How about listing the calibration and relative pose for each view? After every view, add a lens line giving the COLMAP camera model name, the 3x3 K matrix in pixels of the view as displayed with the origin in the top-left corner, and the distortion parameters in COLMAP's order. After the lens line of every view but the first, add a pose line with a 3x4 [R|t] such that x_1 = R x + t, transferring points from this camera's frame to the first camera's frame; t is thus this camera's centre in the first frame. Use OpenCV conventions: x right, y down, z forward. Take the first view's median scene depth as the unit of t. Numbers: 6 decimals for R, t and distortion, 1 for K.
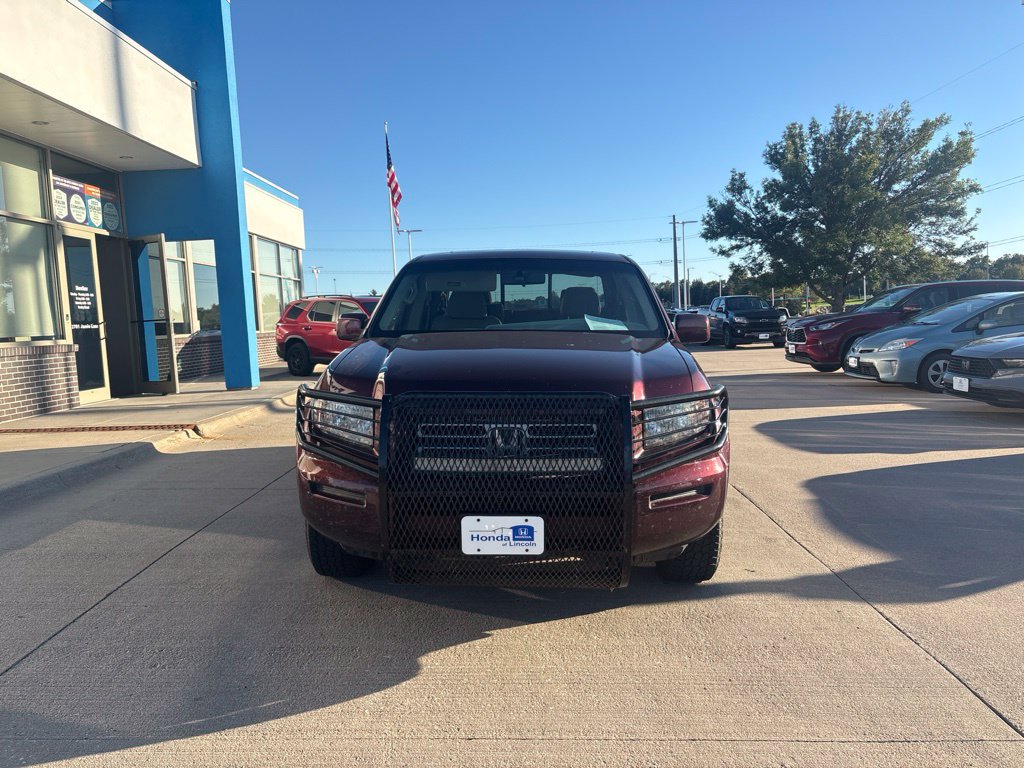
lens RADIAL K [[777.1, 0, 505.0], [0, 777.1, 375.7], [0, 0, 1]] dist [0.032473, -0.030756]
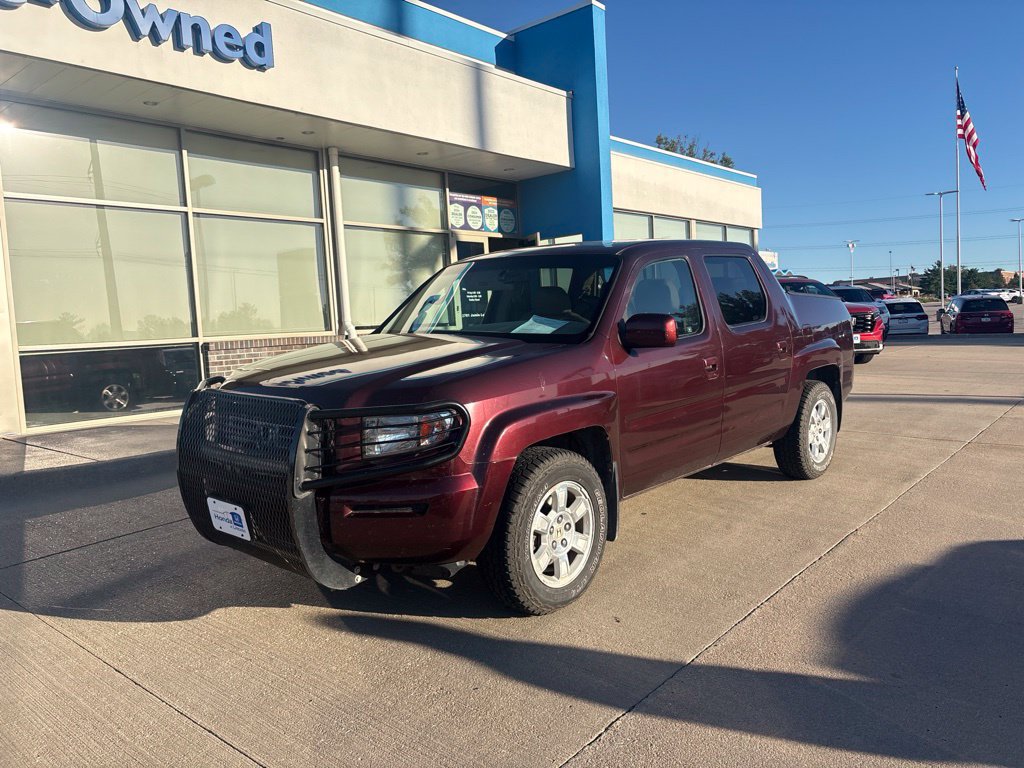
lens RADIAL K [[777.1, 0, 501.5], [0, 777.1, 383.0], [0, 0, 1]] dist [0.032473, -0.030756]
pose [[0.767452, 0.052064, -0.638989, 0.257999], [-0.028304, 0.998477, 0.047360, -0.015352], [0.640482, -0.018261, 0.767756, 0.092950]]
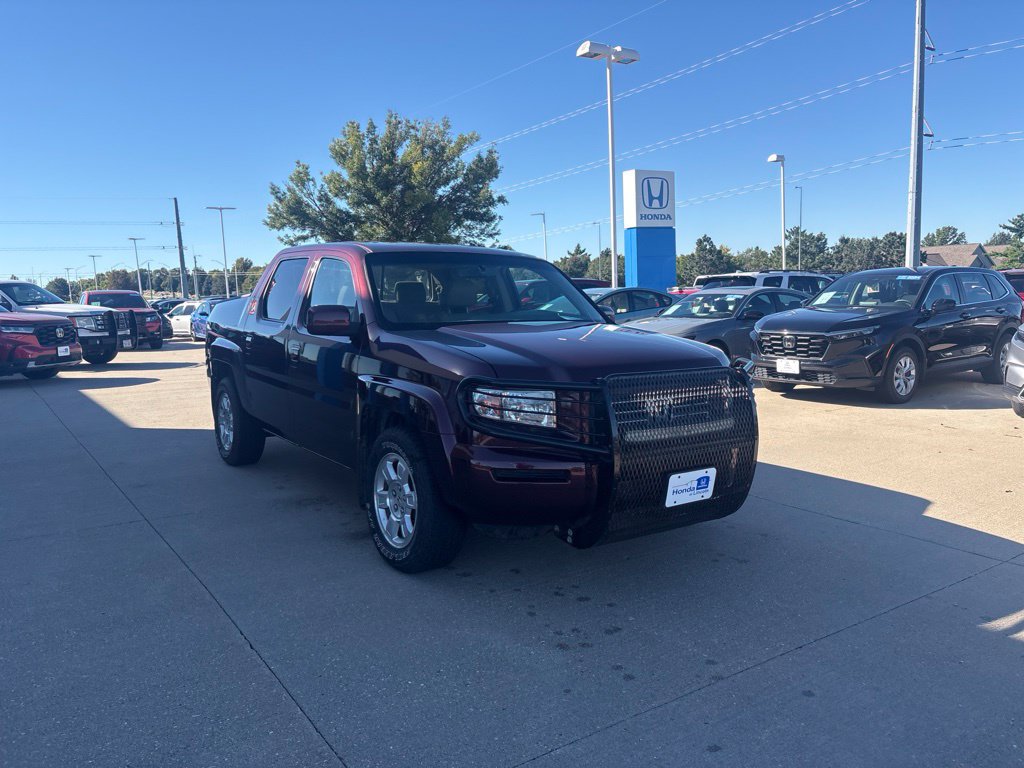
lens RADIAL K [[777.1, 0, 517.8], [0, 777.1, 391.9], [0, 0, 1]] dist [0.032473, -0.030756]
pose [[0.810877, -0.065573, 0.581531, -0.229791], [0.046368, 0.997778, 0.047854, -0.003614], [-0.583377, -0.011839, 0.812115, 0.041639]]
